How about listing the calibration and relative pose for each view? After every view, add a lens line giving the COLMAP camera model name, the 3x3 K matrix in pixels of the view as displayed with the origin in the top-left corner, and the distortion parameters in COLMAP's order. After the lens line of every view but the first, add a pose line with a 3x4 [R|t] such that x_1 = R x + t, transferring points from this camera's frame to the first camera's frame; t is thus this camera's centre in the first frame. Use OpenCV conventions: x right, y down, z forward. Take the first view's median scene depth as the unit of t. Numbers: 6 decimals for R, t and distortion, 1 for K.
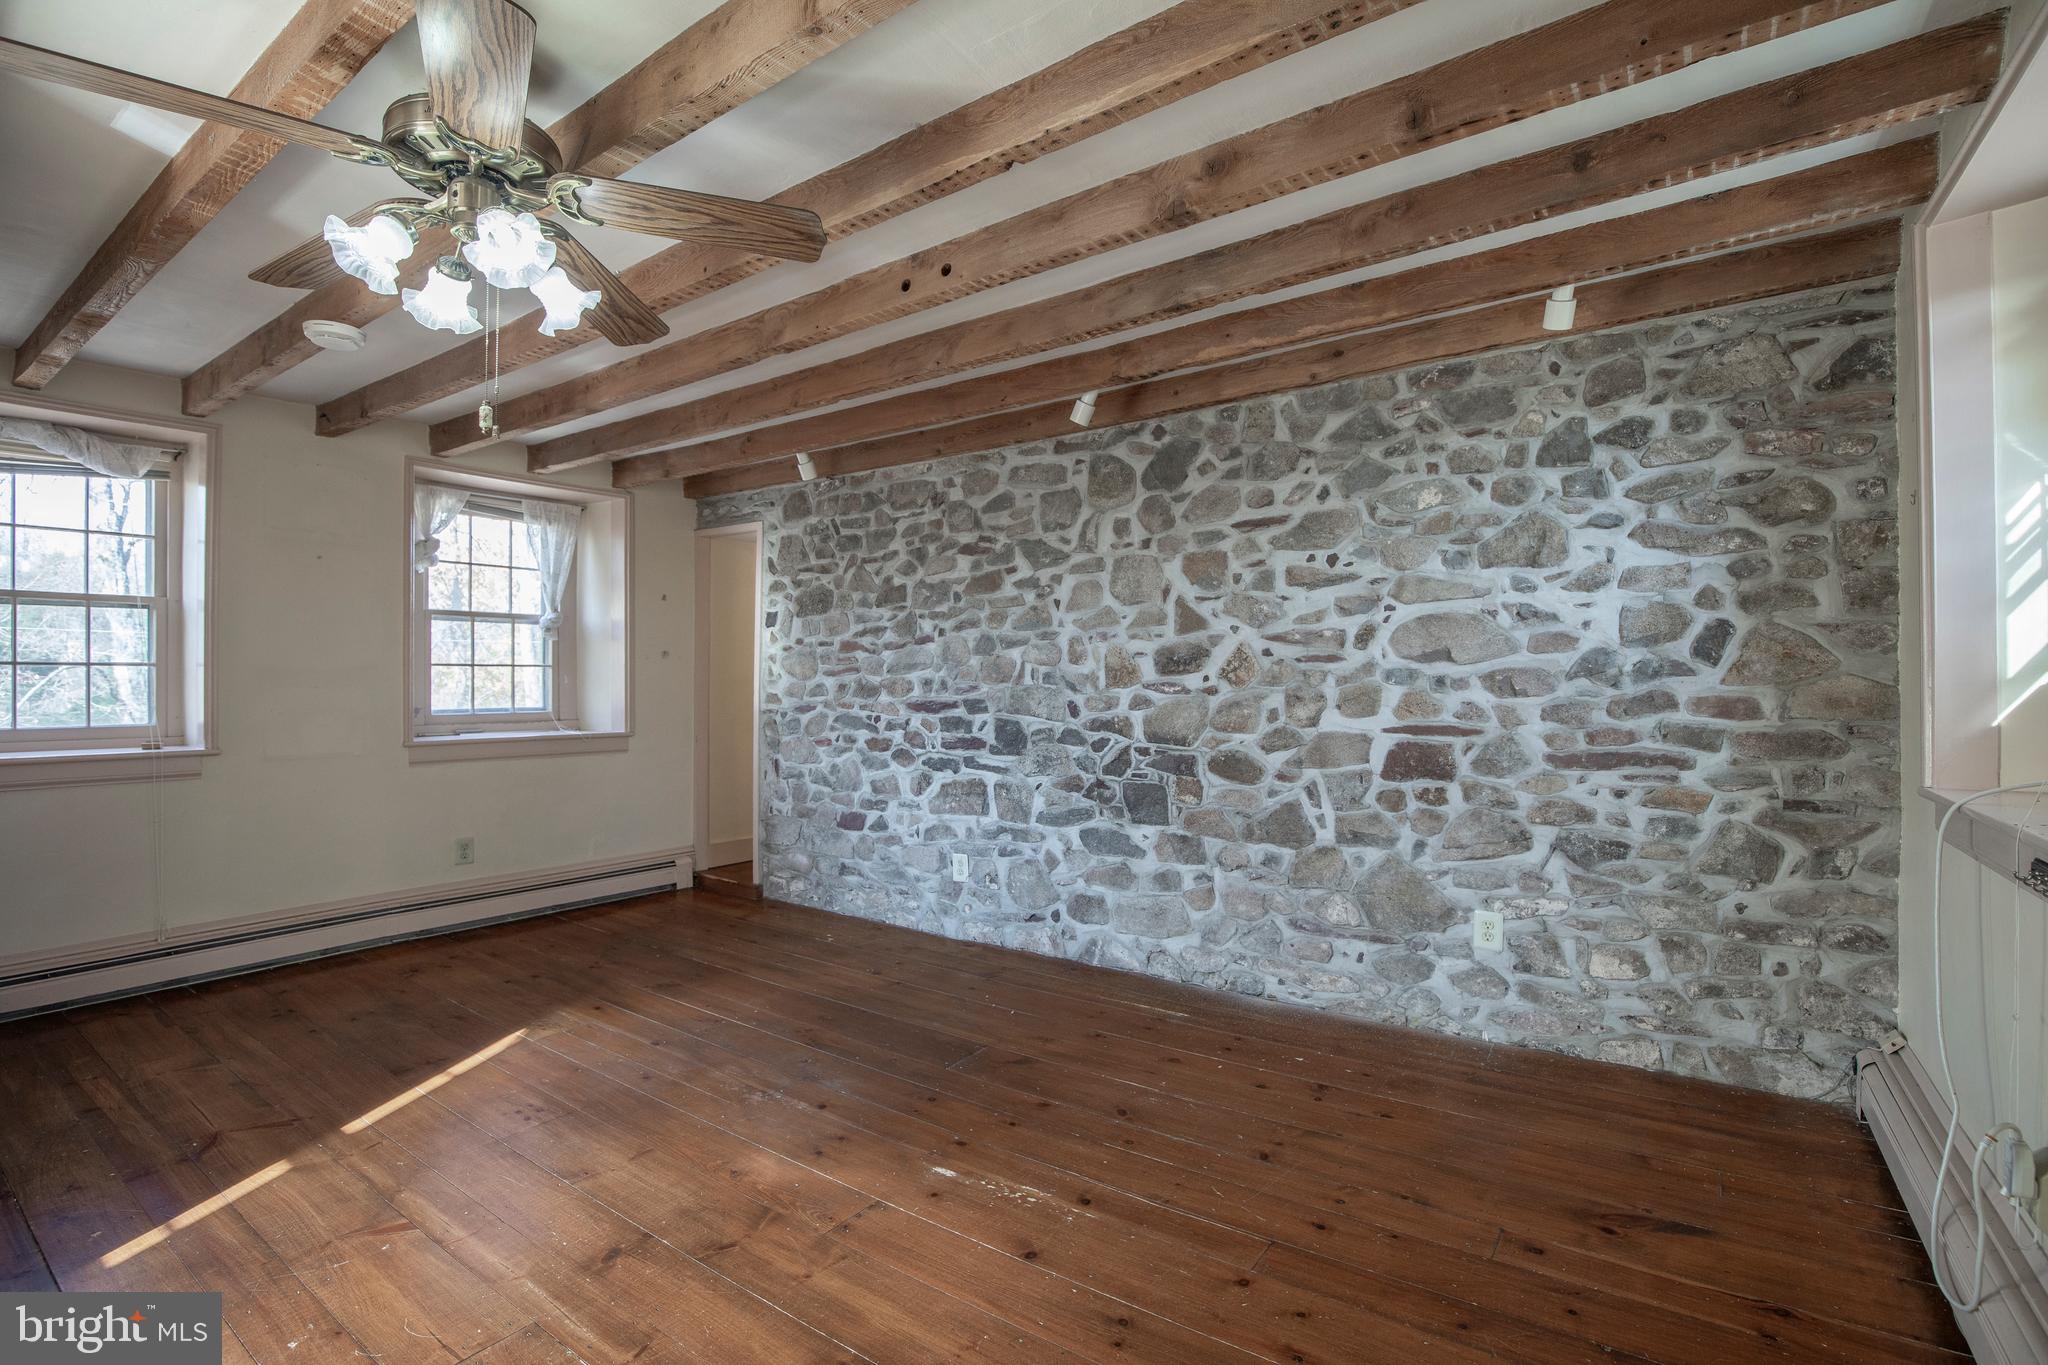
lens RADIAL K [[941.4, 0, 1031.8], [0, 941.4, 675.5], [0, 0, 1]] dist [-0.029529, 0.002712]
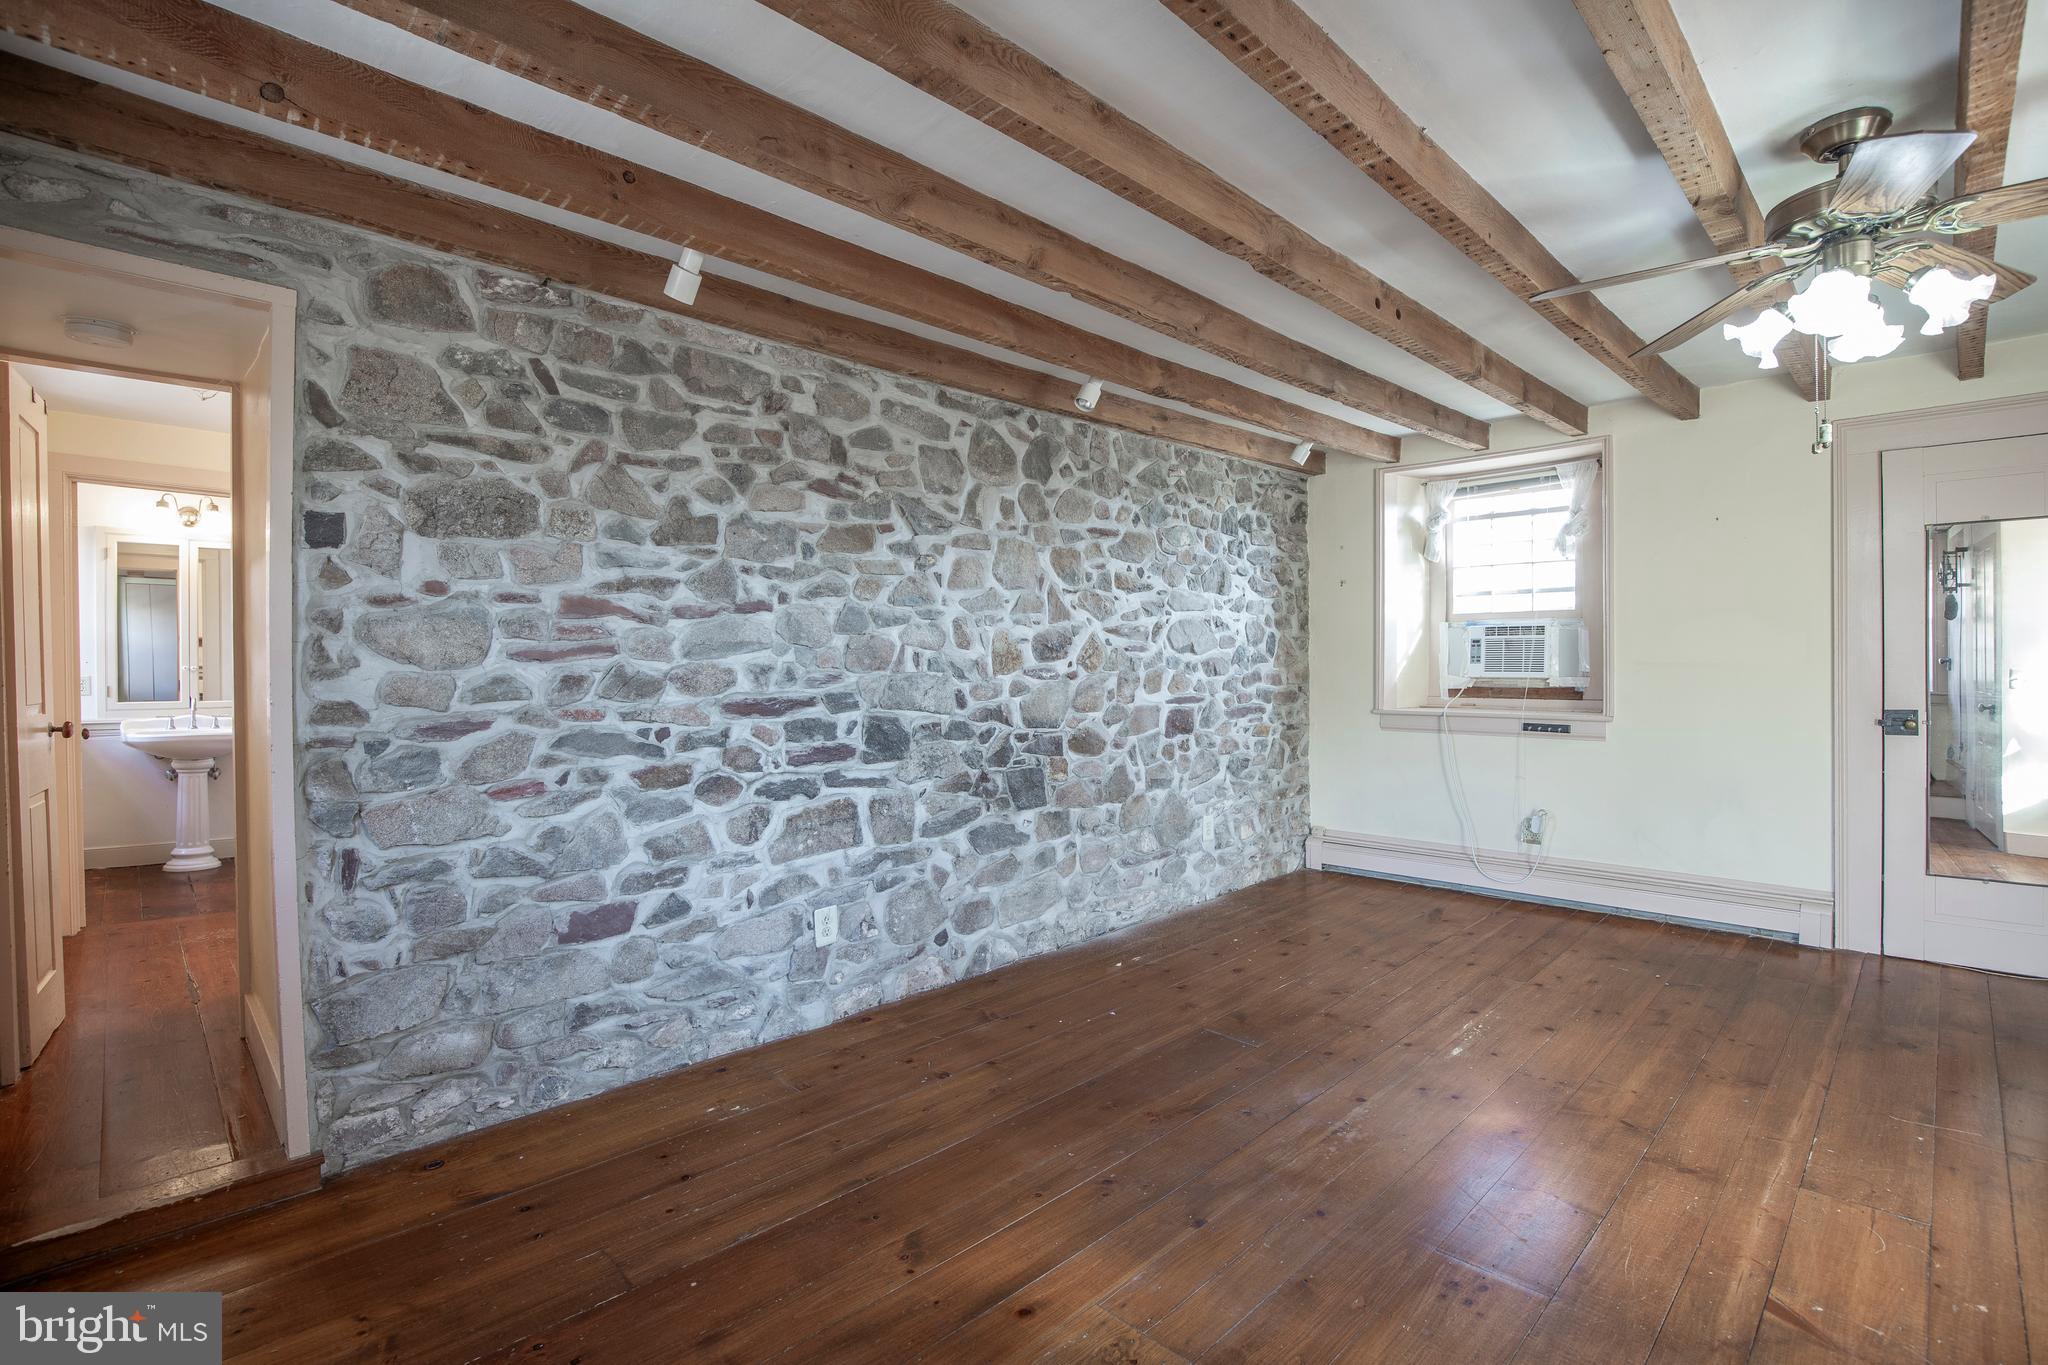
lens RADIAL K [[941.4, 0, 1031.2], [0, 941.4, 679.9], [0, 0, 1]] dist [-0.029529, 0.002712]
pose [[0.166159, -0.013395, 0.986008, -0.853836], [0.003086, 0.999910, 0.013064, 0.006337], [-0.986094, 0.000872, 0.166186, 0.812762]]
